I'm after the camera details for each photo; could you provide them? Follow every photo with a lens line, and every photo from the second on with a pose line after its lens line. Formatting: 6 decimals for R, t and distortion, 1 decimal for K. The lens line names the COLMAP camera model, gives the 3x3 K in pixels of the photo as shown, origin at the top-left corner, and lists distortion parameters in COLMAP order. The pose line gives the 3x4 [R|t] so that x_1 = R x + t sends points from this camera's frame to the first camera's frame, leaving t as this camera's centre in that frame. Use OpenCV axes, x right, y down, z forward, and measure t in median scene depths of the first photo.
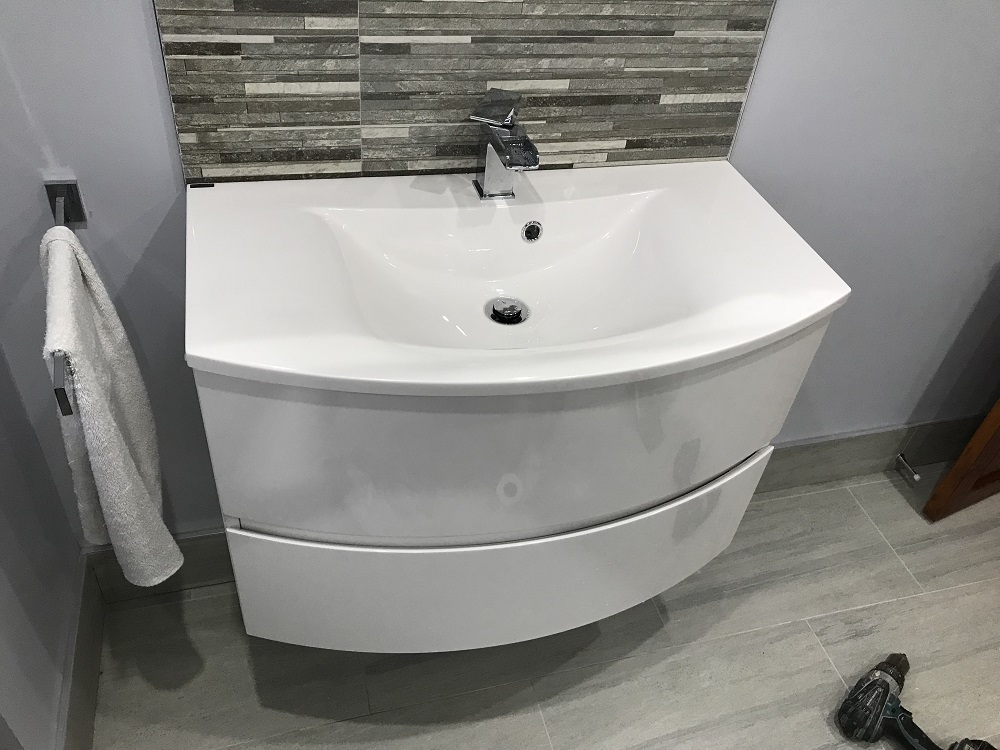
lens RADIAL K [[813.8, 0, 500.5], [0, 813.8, 372.8], [0, 0, 1]] dist [0.020752, -0.015856]
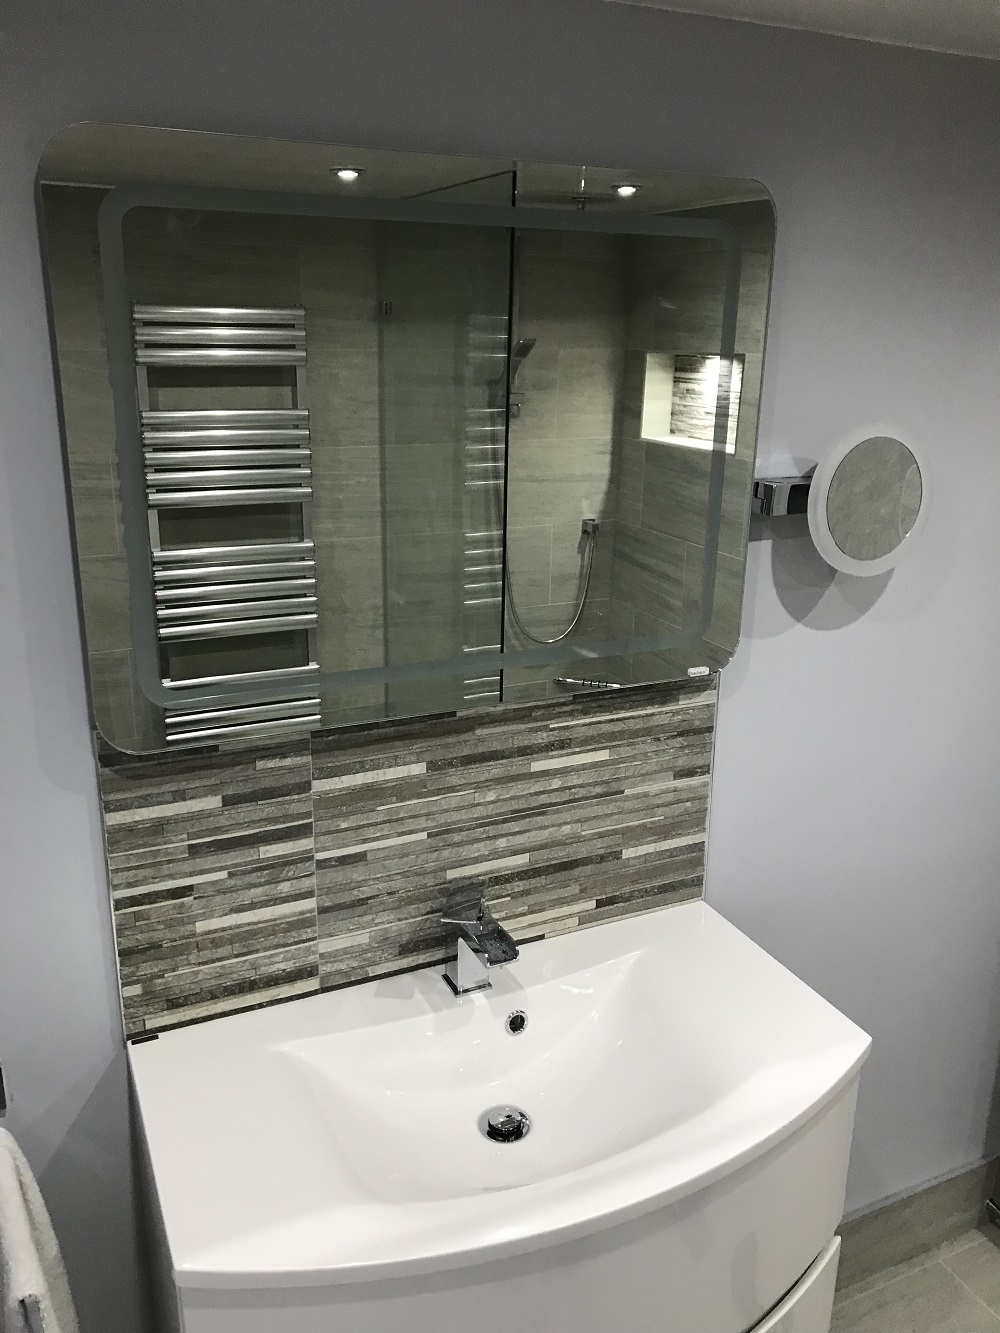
lens RADIAL K [[1084.8, 0, 508.0], [0, 1084.8, 664.2], [0, 0, 1]] dist [0.020752, -0.015856]
pose [[0.982562, -0.126402, 0.136362, -0.086463], [0.170301, 0.906154, -0.387145, -0.072818], [-0.074629, 0.403617, 0.911879, -0.254146]]
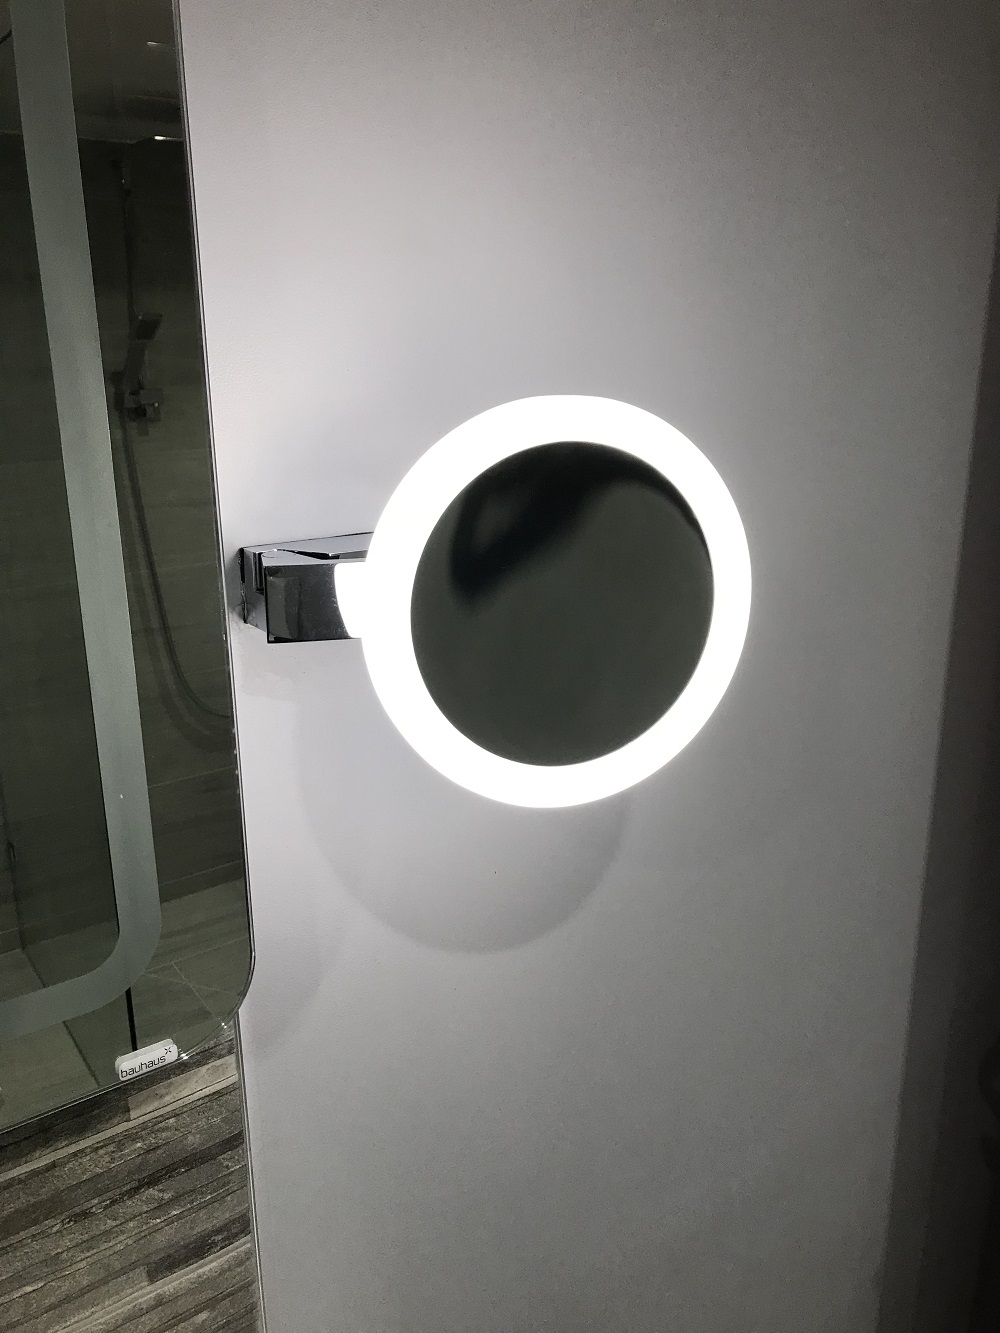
lens RADIAL K [[1084.8, 0, 498.4], [0, 1084.8, 668.0], [0, 0, 1]] dist [0.020752, -0.015856]
pose [[0.925394, -0.205384, 0.318534, 0.338712], [0.314230, 0.885671, -0.341827, -0.467175], [-0.211911, 0.416418, 0.884132, 0.374584]]
